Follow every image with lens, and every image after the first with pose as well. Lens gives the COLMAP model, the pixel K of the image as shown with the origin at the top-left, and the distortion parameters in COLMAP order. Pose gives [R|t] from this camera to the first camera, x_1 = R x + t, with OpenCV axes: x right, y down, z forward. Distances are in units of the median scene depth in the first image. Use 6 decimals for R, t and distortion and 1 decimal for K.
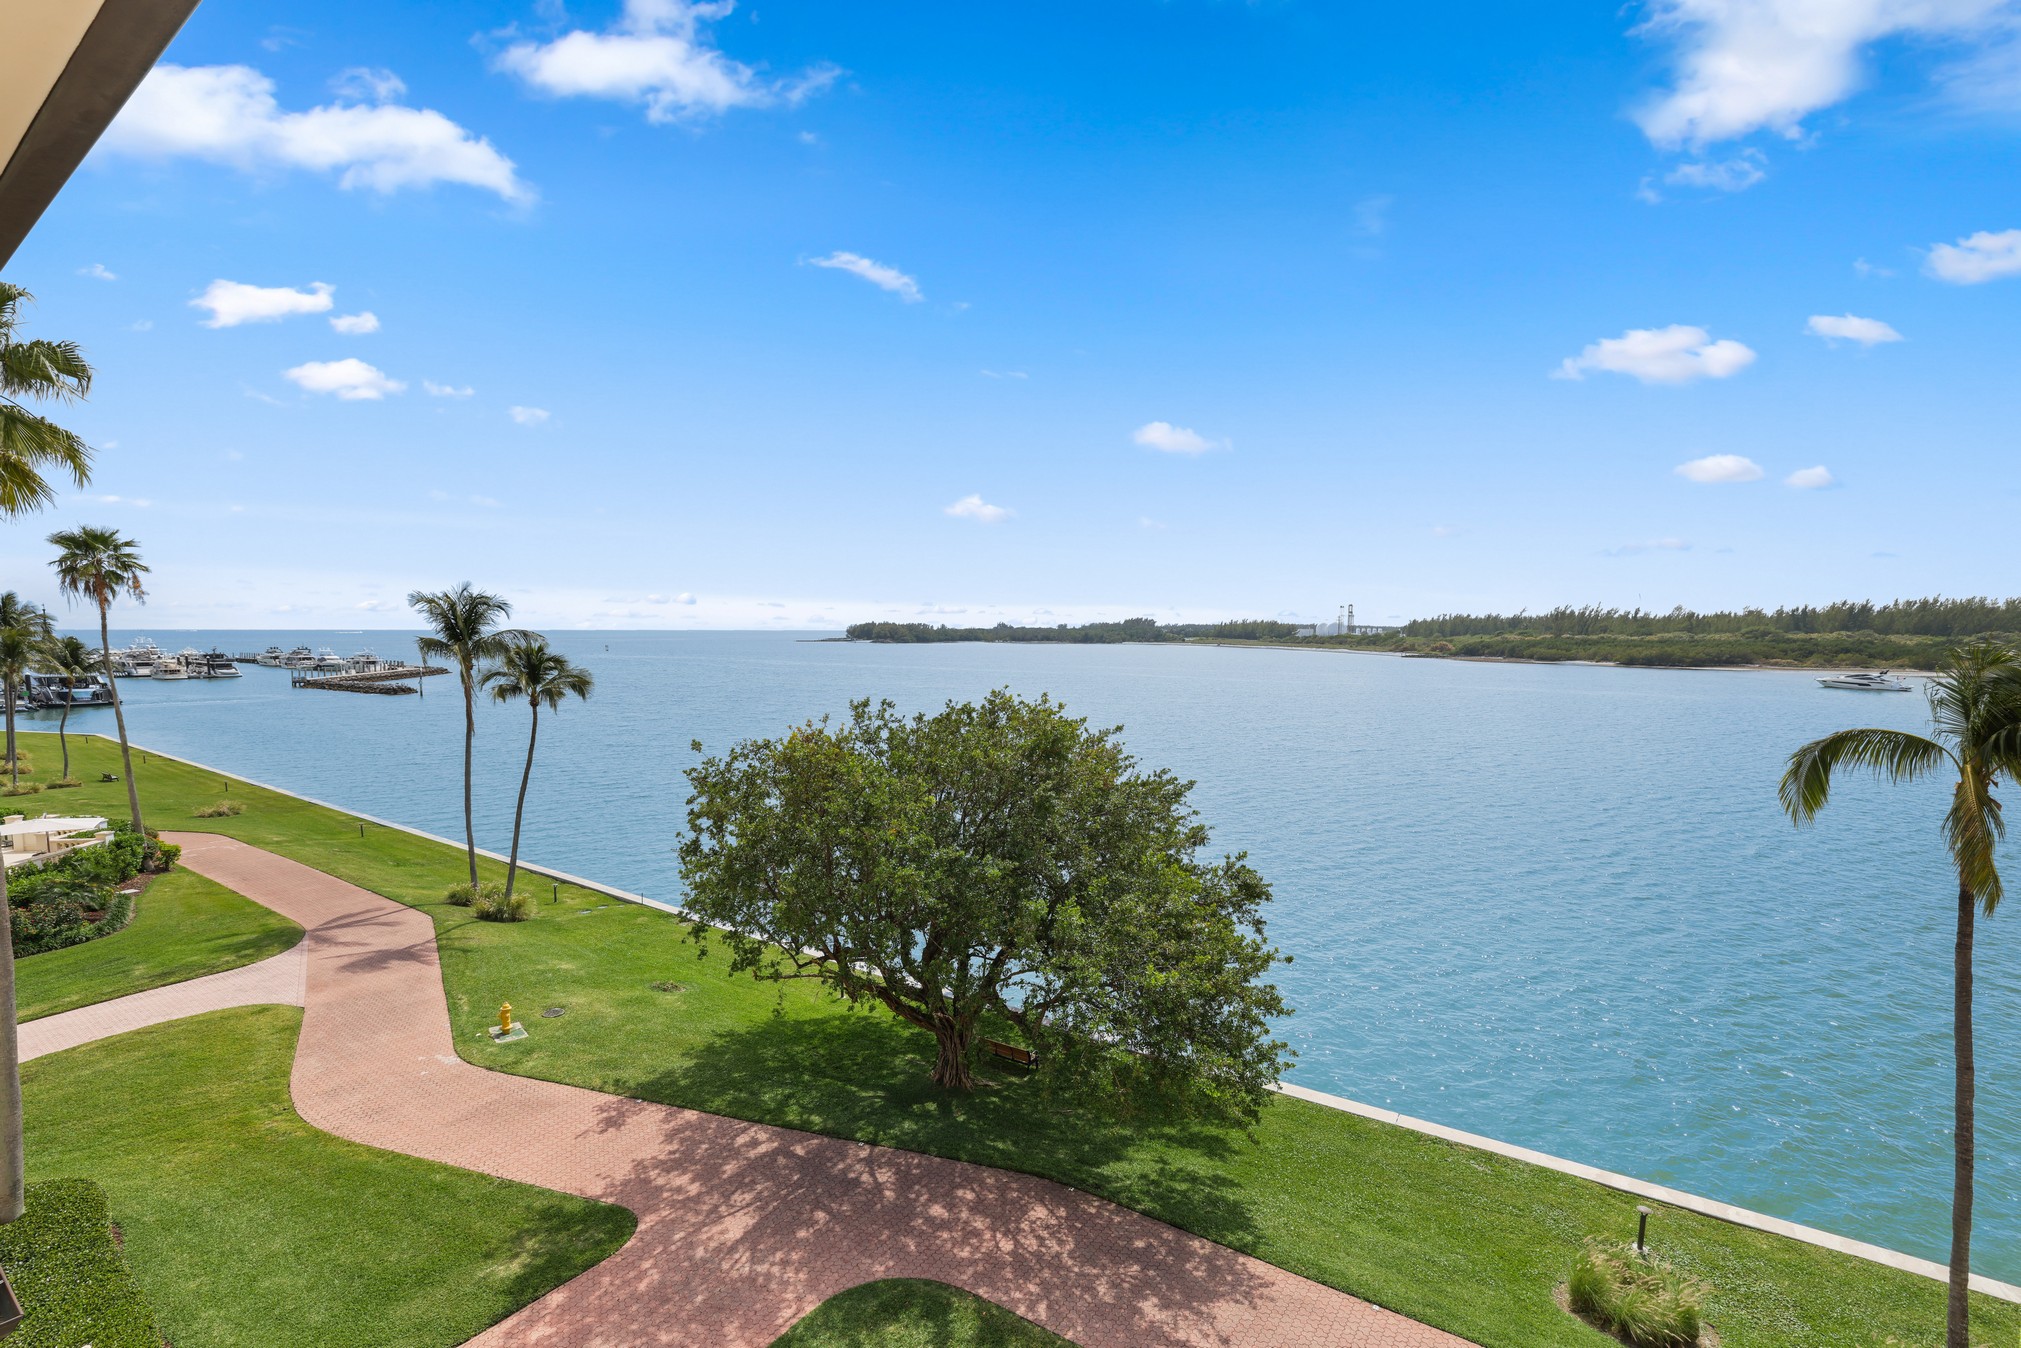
lens RADIAL K [[901.1, 0, 1010.5], [0, 901.1, 674.0], [0, 0, 1]] dist [-0.047558, 0.019487]
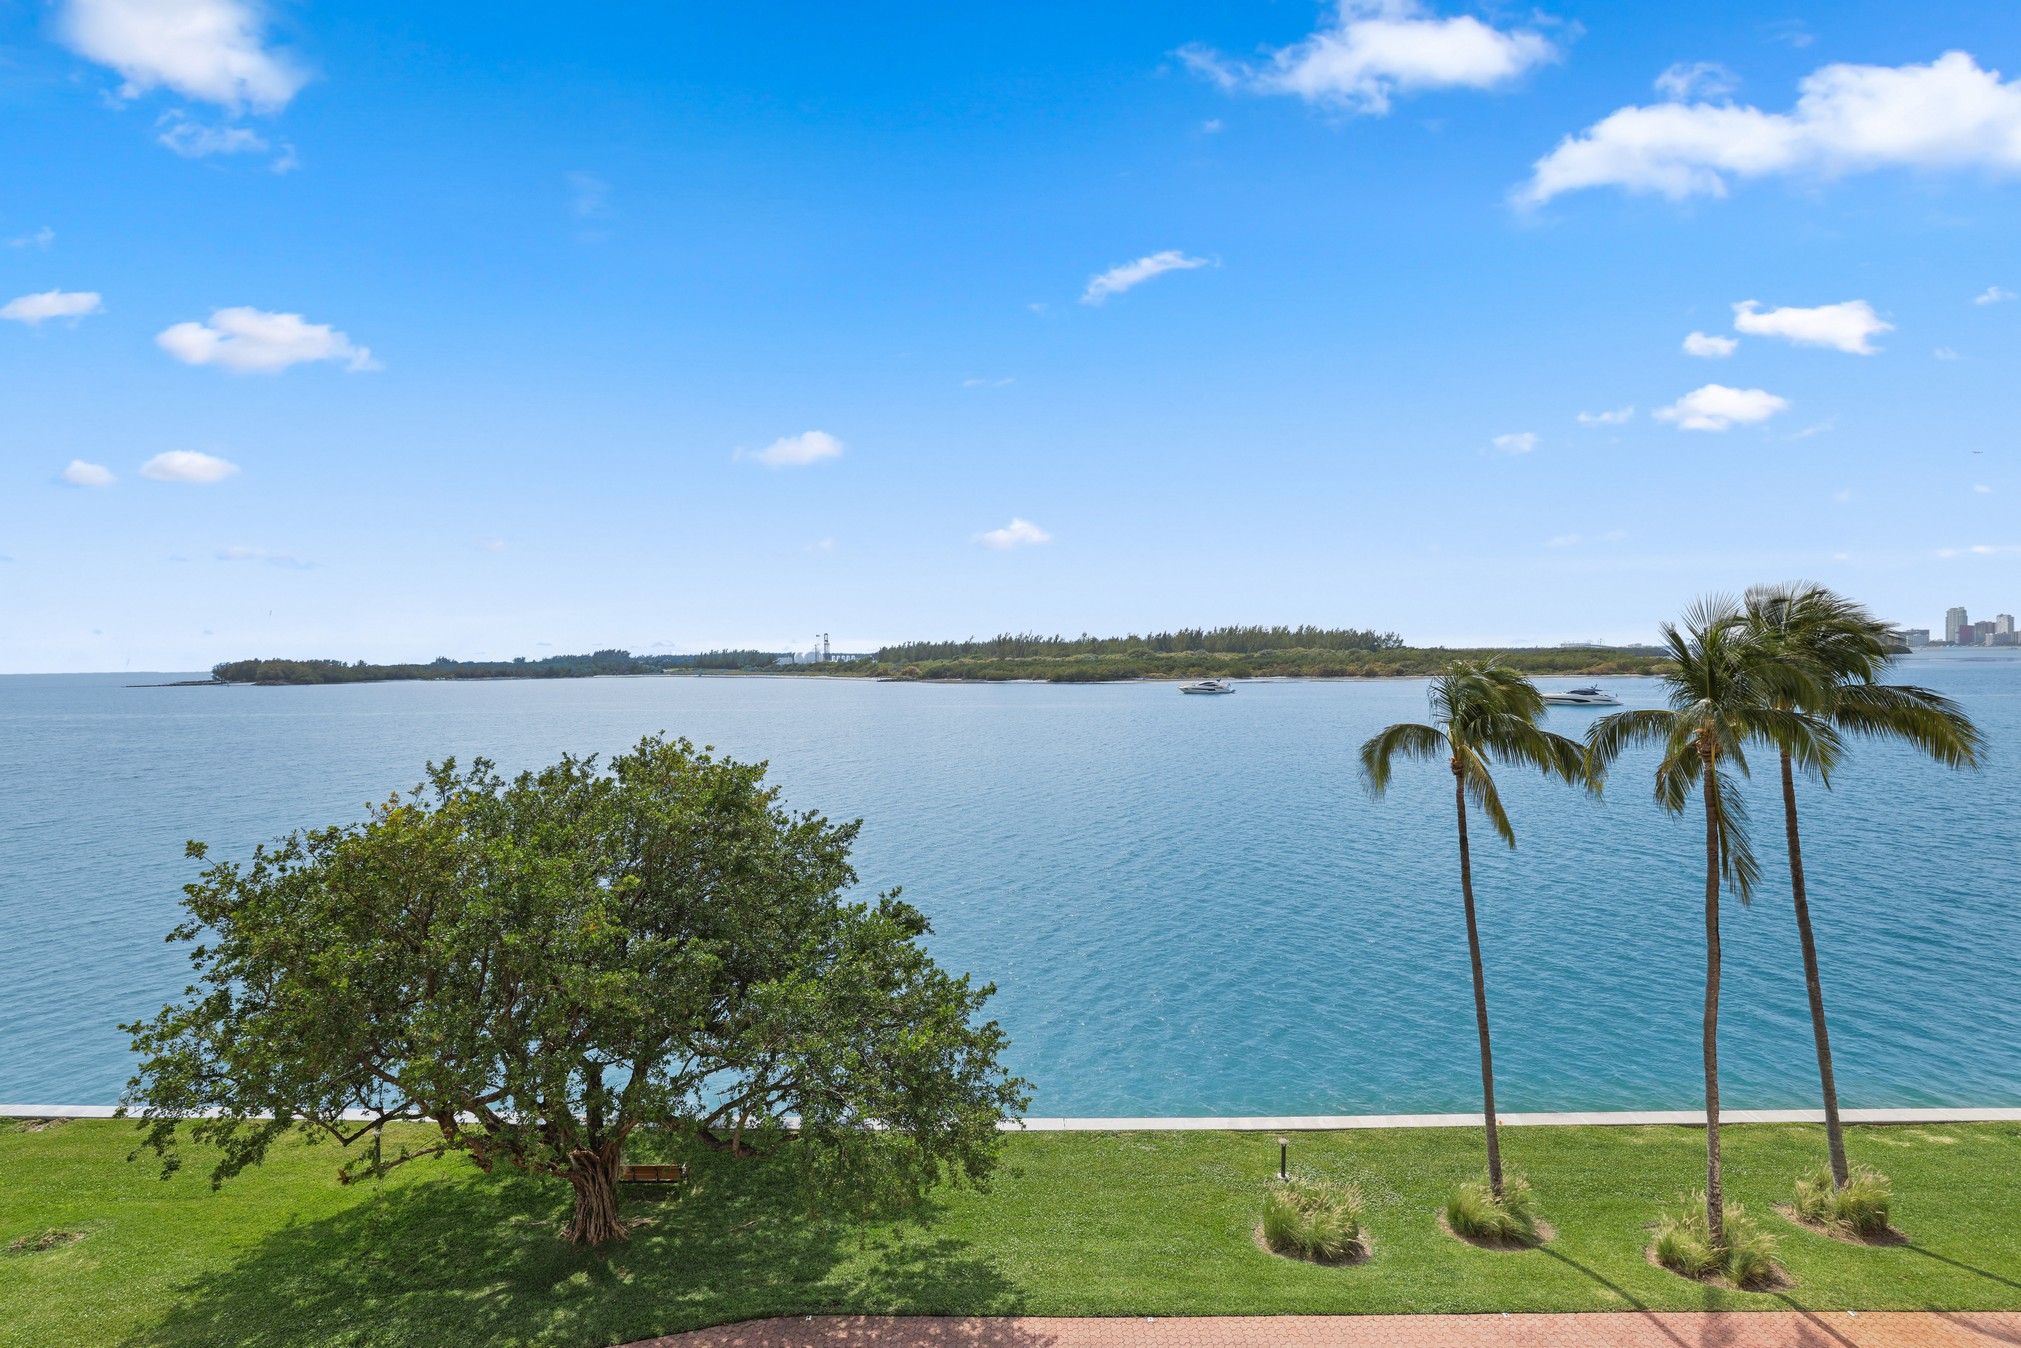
lens RADIAL K [[890.1, 0, 1008.8], [0, 890.1, 632.6], [0, 0, 1]] dist [-0.037713, 0.011325]
pose [[0.846261, -0.004285, 0.532751, -0.178761], [0.046347, 0.996769, -0.065603, -0.010505], [-0.530748, 0.080209, 0.843726, 0.117162]]
